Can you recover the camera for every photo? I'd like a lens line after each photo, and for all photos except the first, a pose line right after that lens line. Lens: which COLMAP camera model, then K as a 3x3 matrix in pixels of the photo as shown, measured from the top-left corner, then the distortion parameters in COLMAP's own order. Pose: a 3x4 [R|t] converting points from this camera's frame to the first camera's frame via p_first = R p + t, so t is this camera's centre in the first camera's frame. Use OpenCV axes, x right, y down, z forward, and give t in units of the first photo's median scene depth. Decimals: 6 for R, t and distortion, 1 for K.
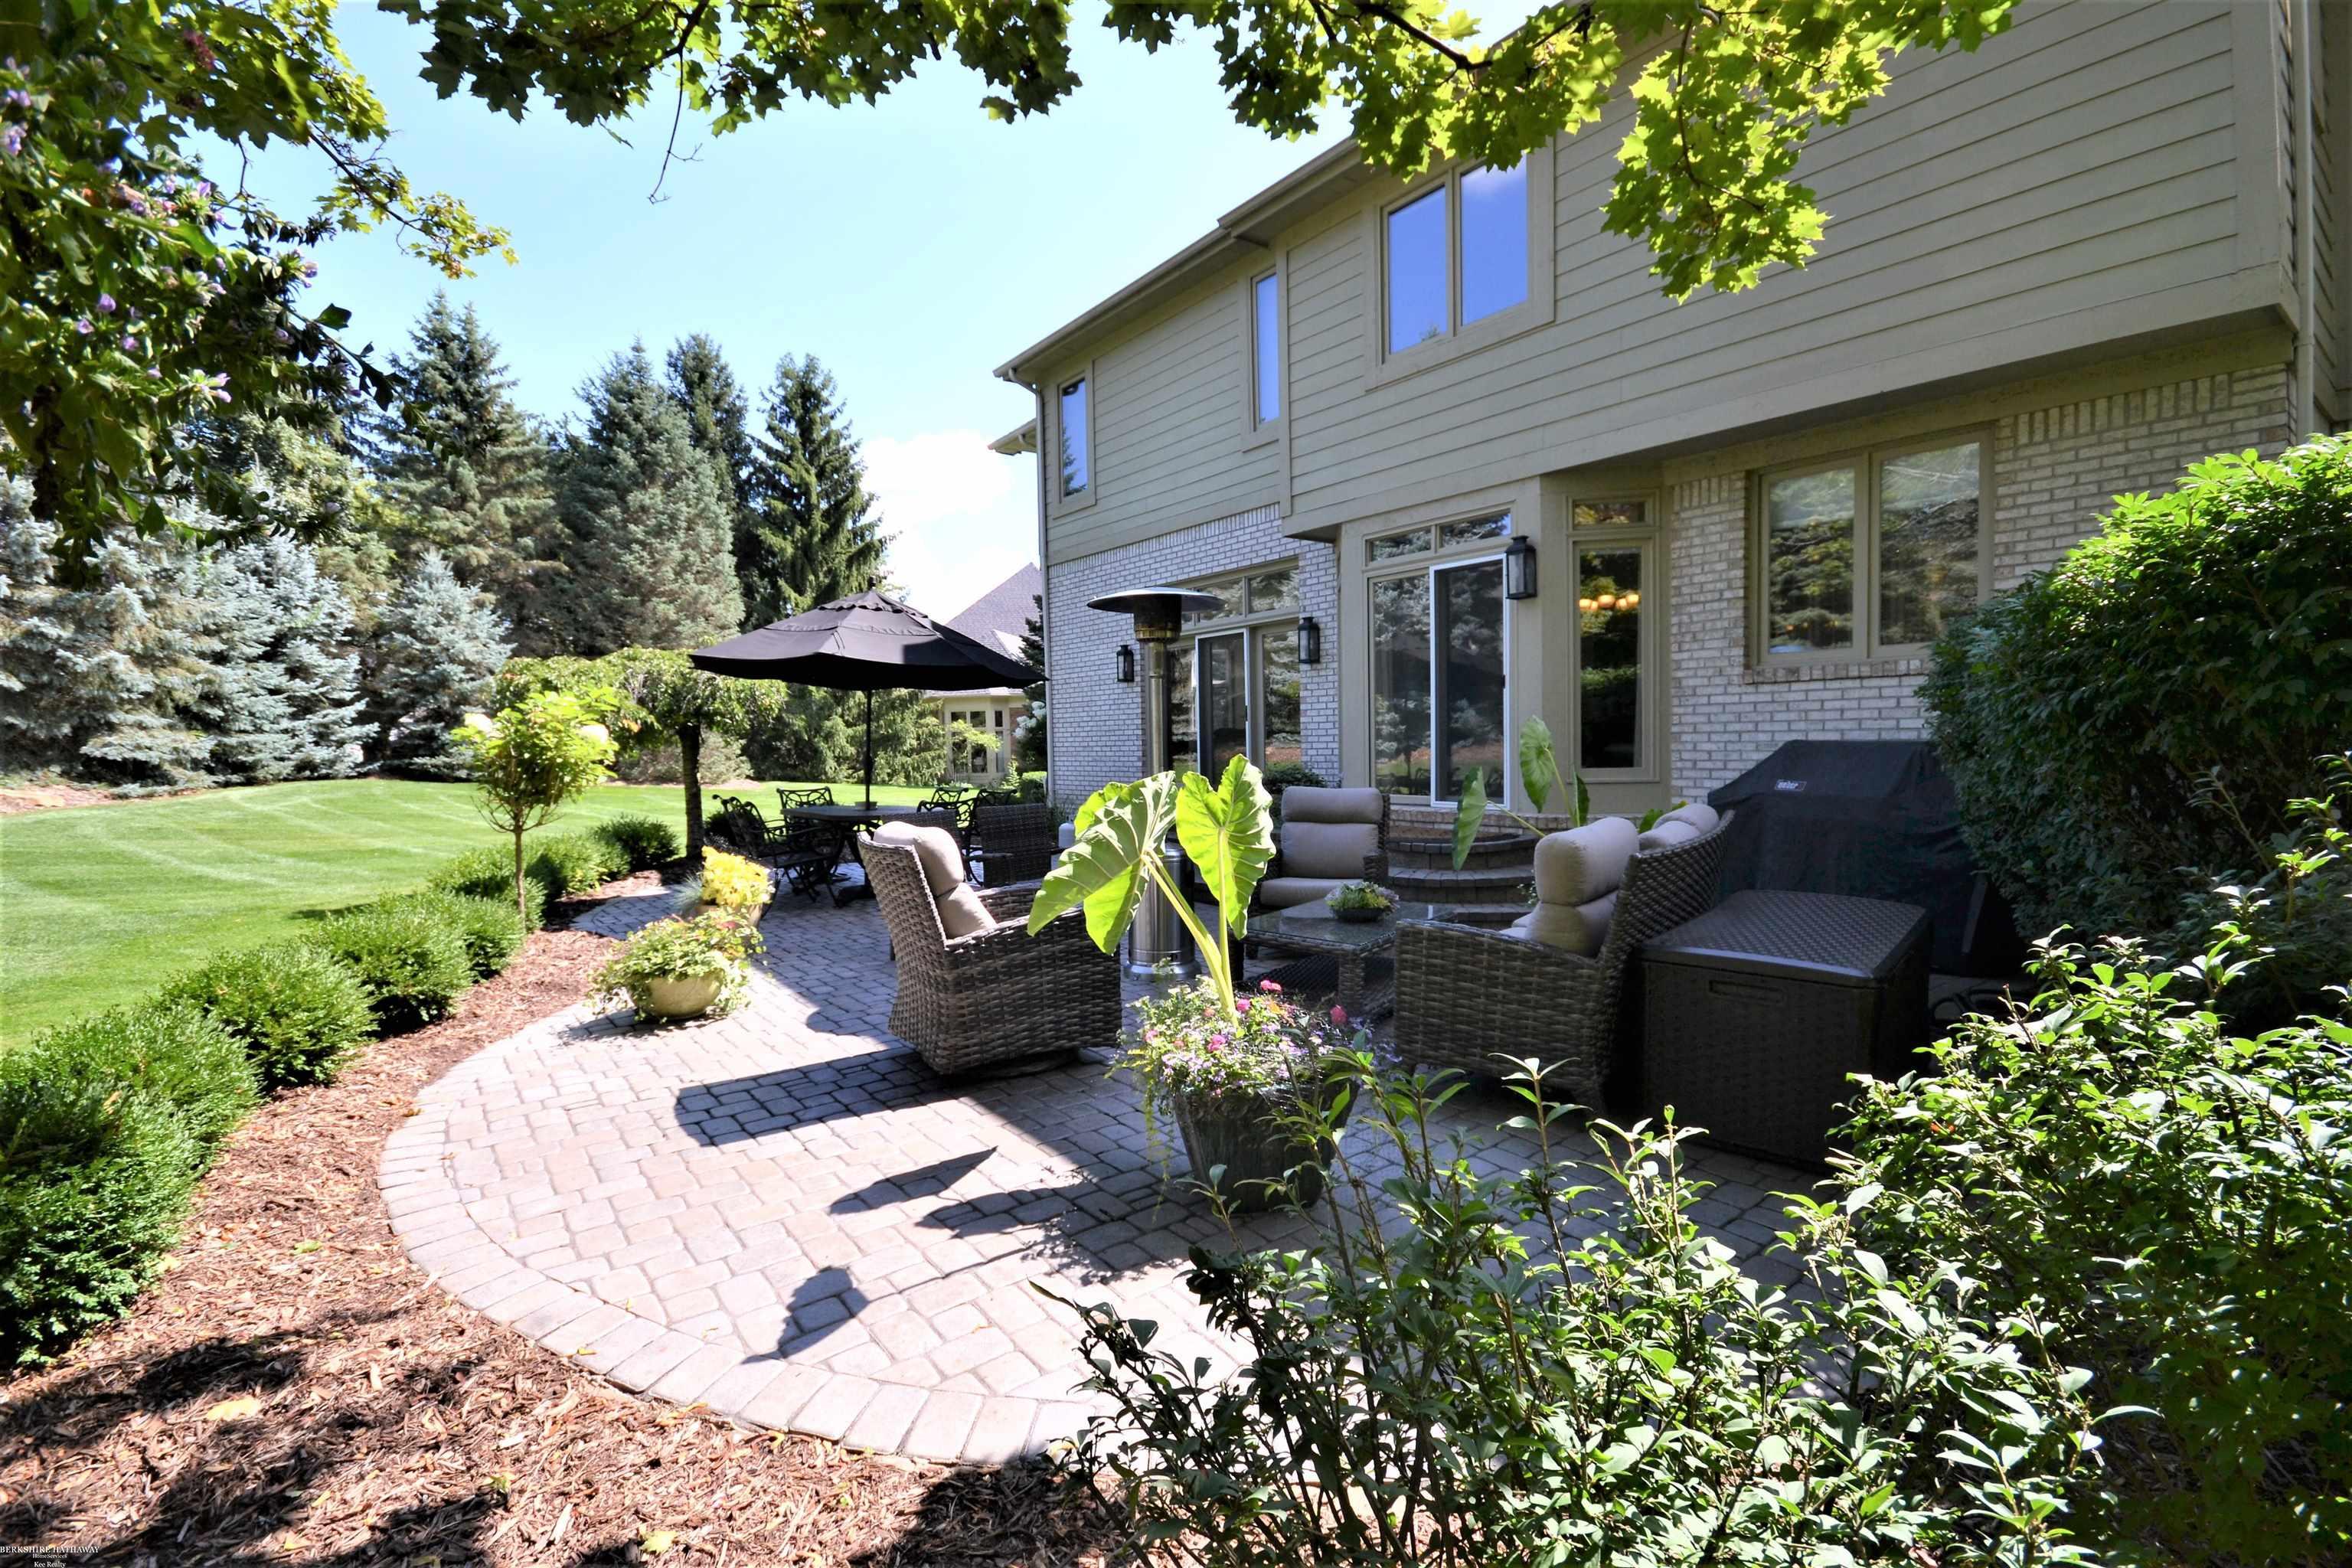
lens RADIAL K [[1036.3, 0, 1162.5], [0, 1036.3, 785.2], [0, 0, 1]] dist [-0.002186, -0.008131]
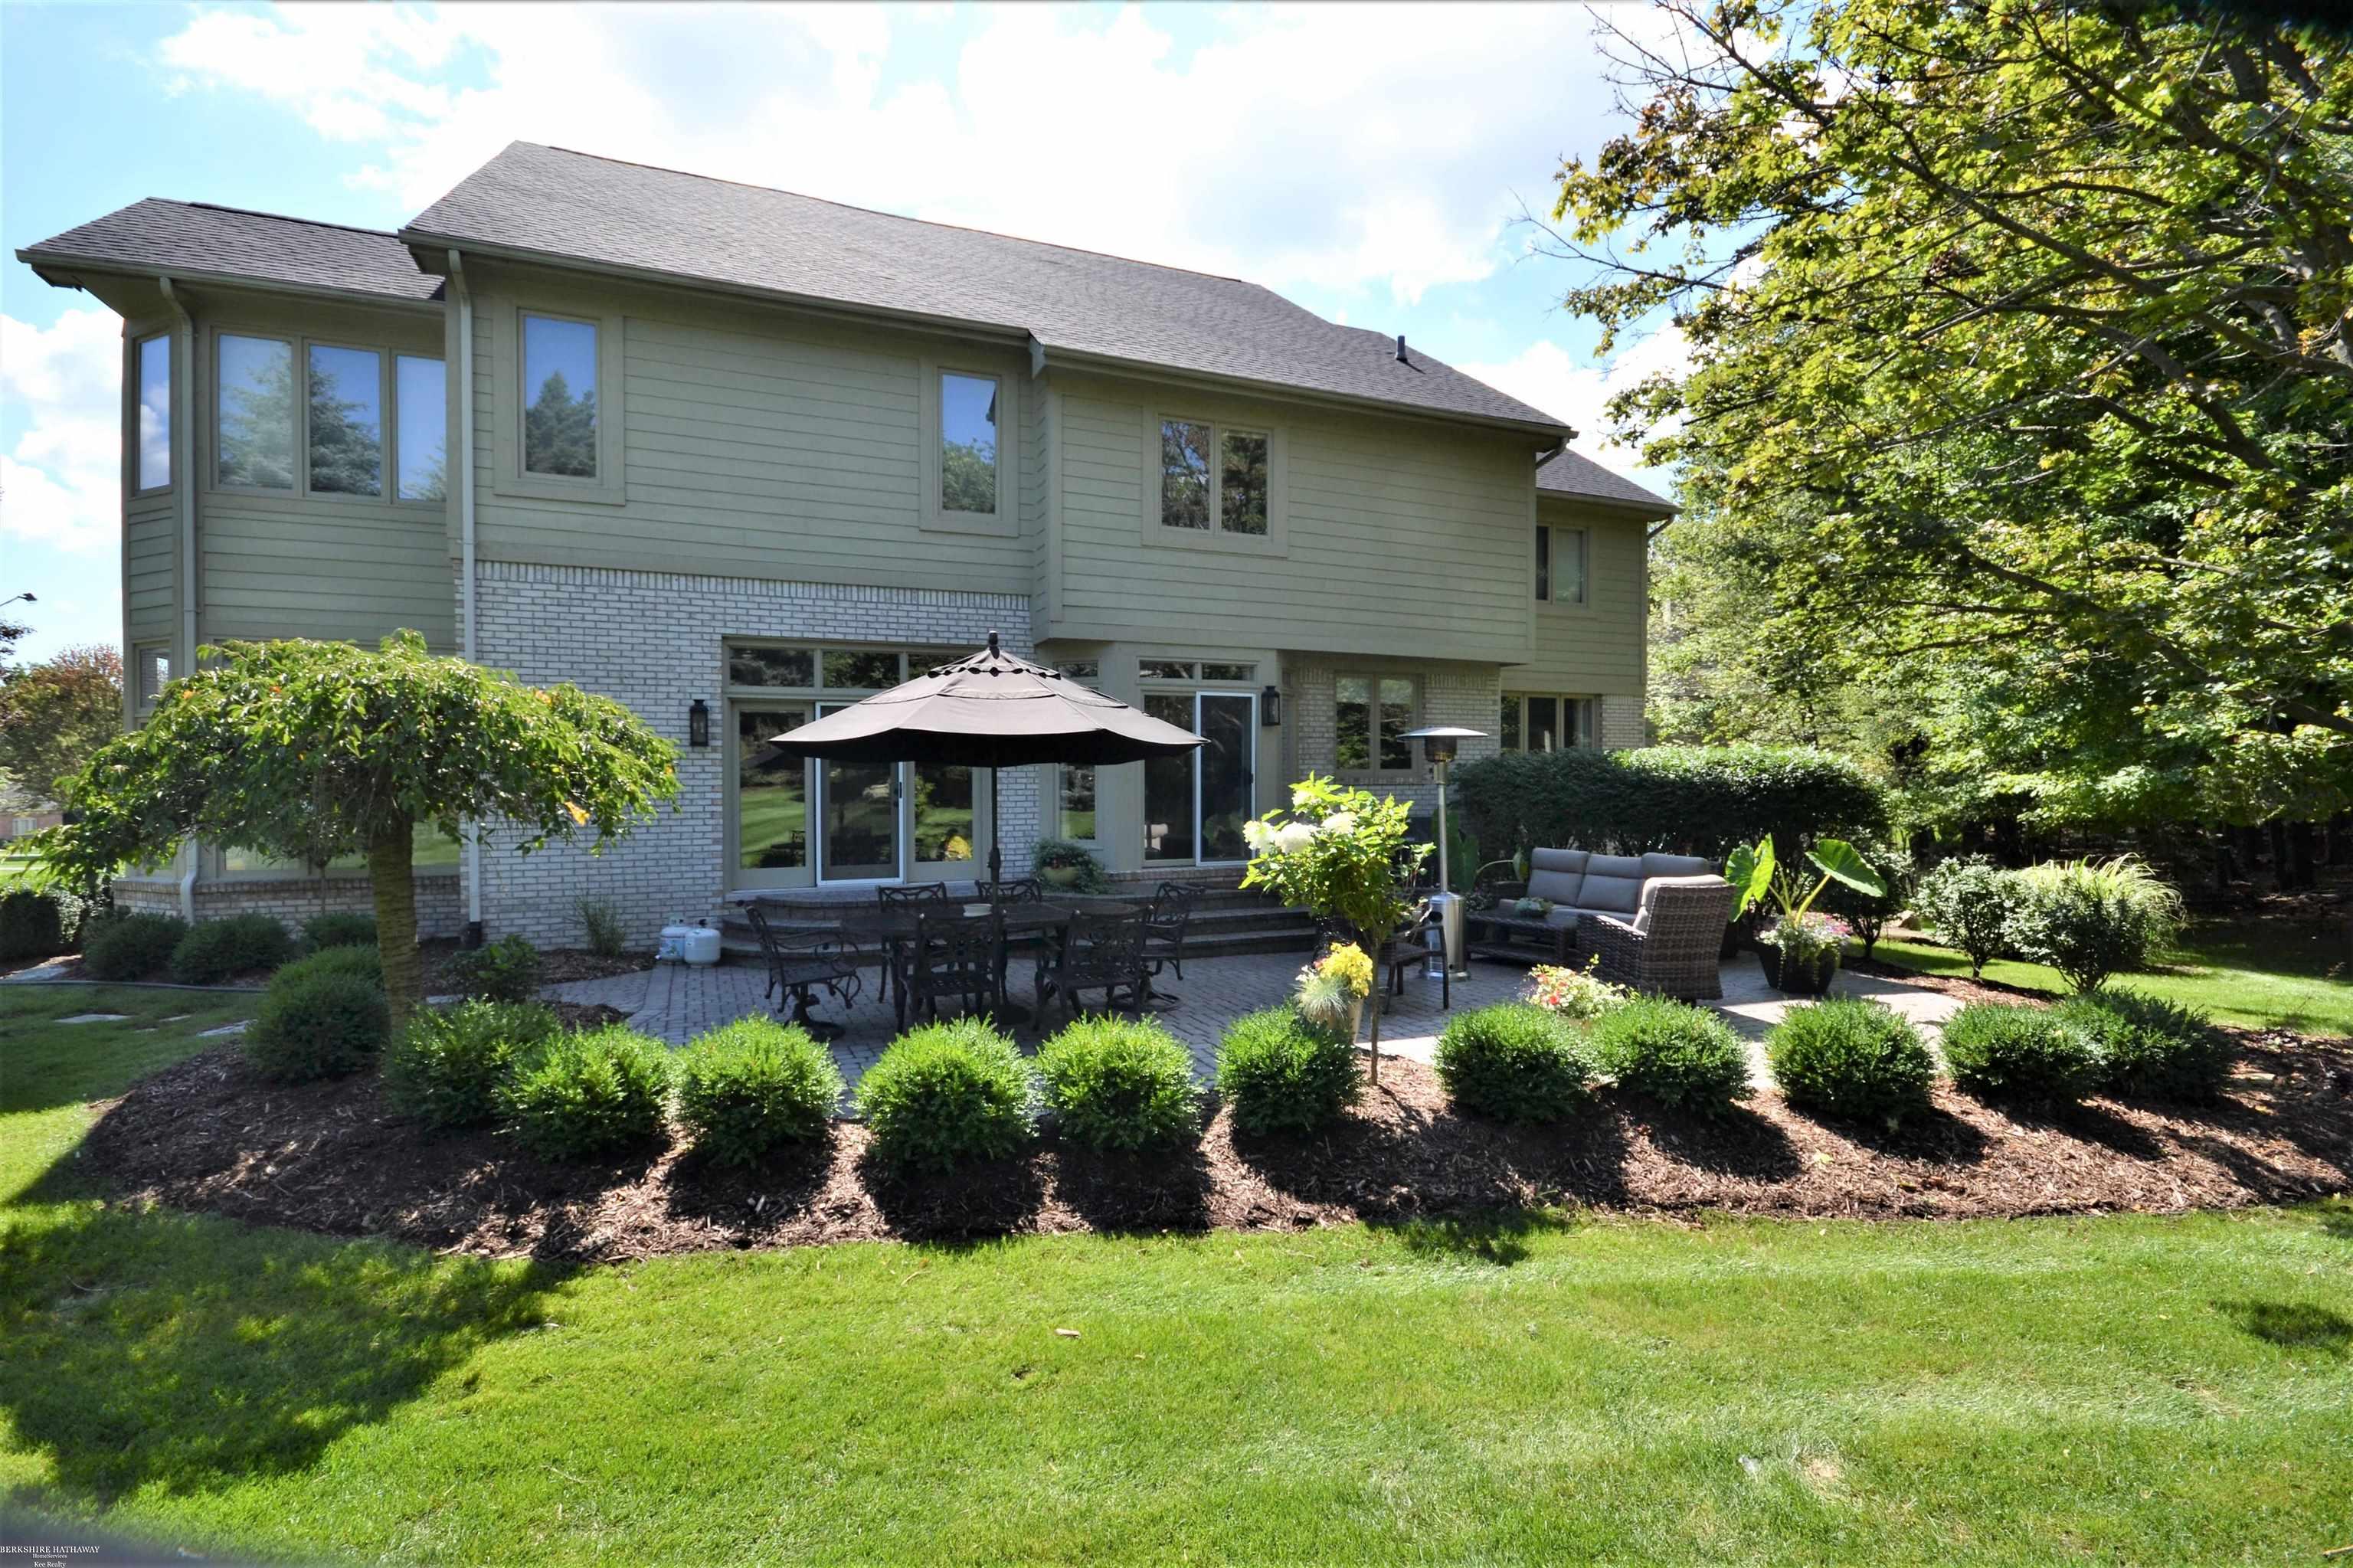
lens RADIAL K [[1036.8, 0, 1162.9], [0, 1036.8, 785.2], [0, 0, 1]] dist [-0.002186, -0.008131]
pose [[0.254422, 0.001935, 0.967091, -0.712630], [0.036048, 0.999284, -0.011483, -0.047715], [-0.966421, 0.037783, 0.254170, 0.454144]]
